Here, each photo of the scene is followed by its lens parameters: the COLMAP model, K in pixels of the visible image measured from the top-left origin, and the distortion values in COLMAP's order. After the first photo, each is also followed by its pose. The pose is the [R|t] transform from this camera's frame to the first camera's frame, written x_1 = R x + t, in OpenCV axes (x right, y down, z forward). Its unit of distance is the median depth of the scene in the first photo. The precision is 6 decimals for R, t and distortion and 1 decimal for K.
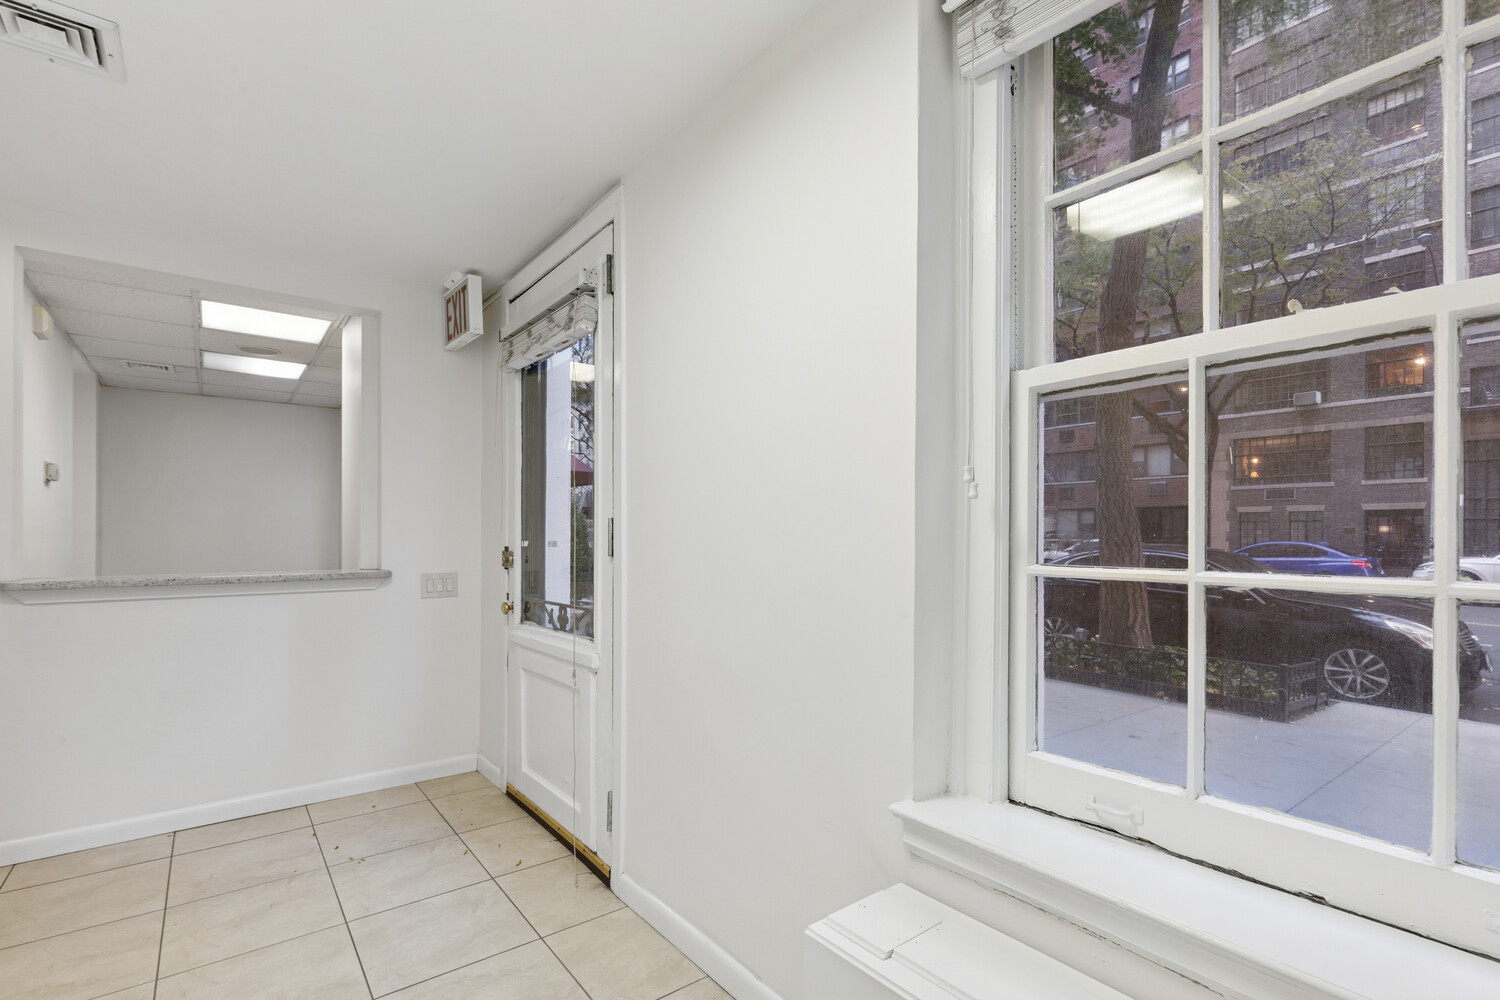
lens RADIAL K [[695.4, 0, 757.9], [0, 695.4, 530.7], [0, 0, 1]] dist [-0.001898, -0.000378]
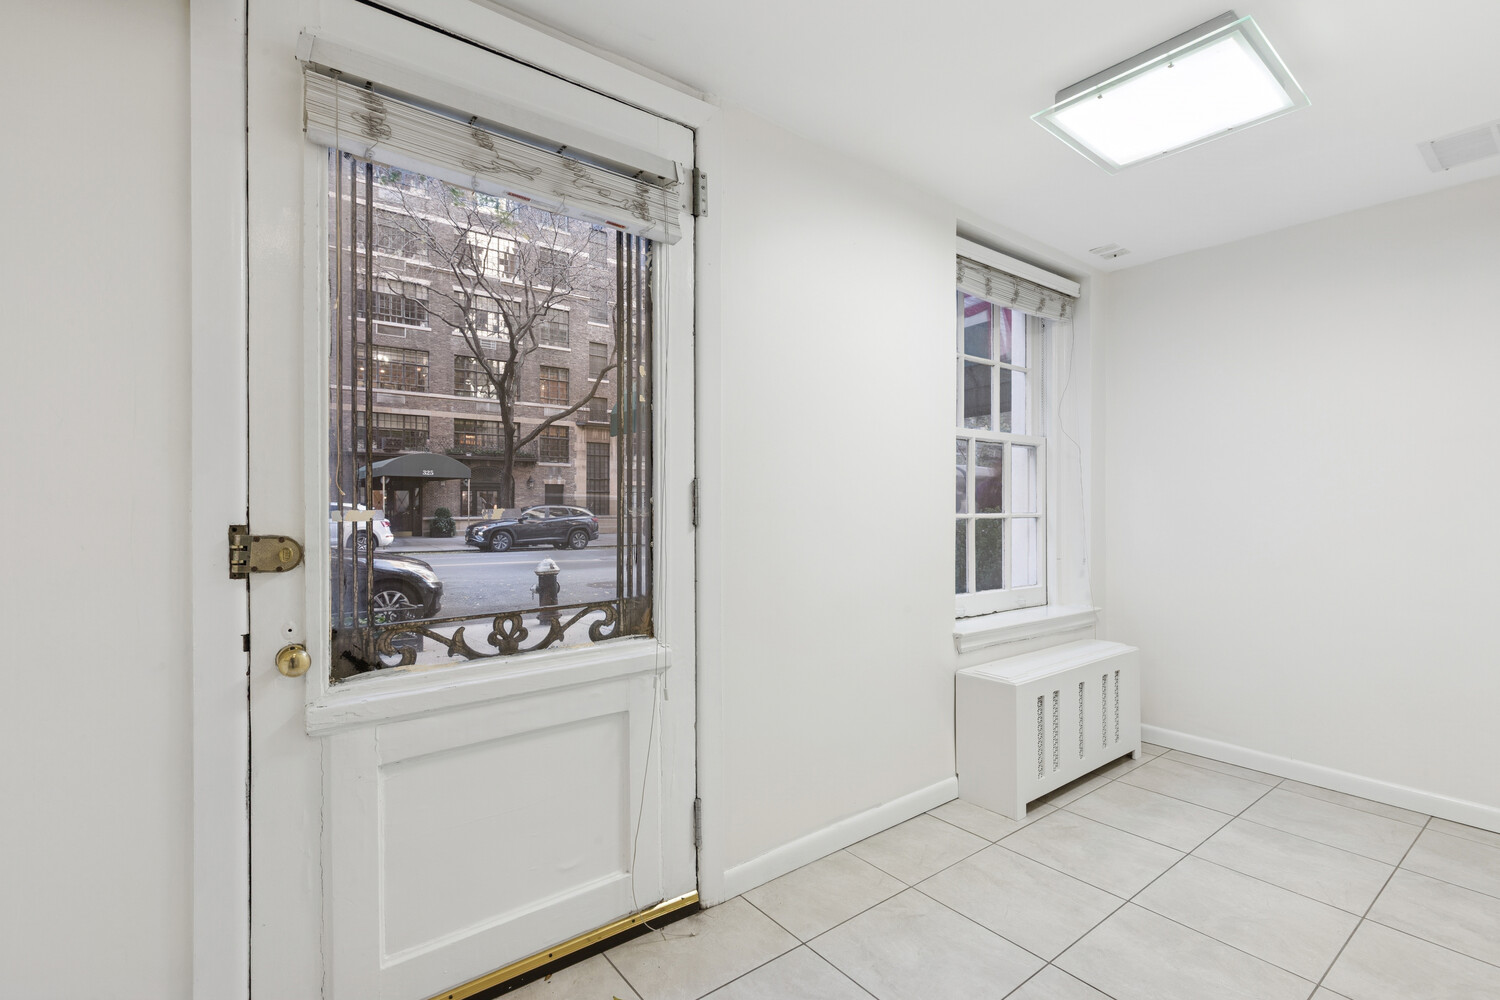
lens RADIAL K [[680.2, 0, 750.0], [0, 680.2, 500.0], [0, 0, 1]] dist [-0.000120, -0.000027]
pose [[0.000897, 0.002043, 0.999998, -0.387415], [-0.007509, 0.999970, -0.002037, 0.002587], [-0.999971, -0.007507, 0.000913, 0.346361]]
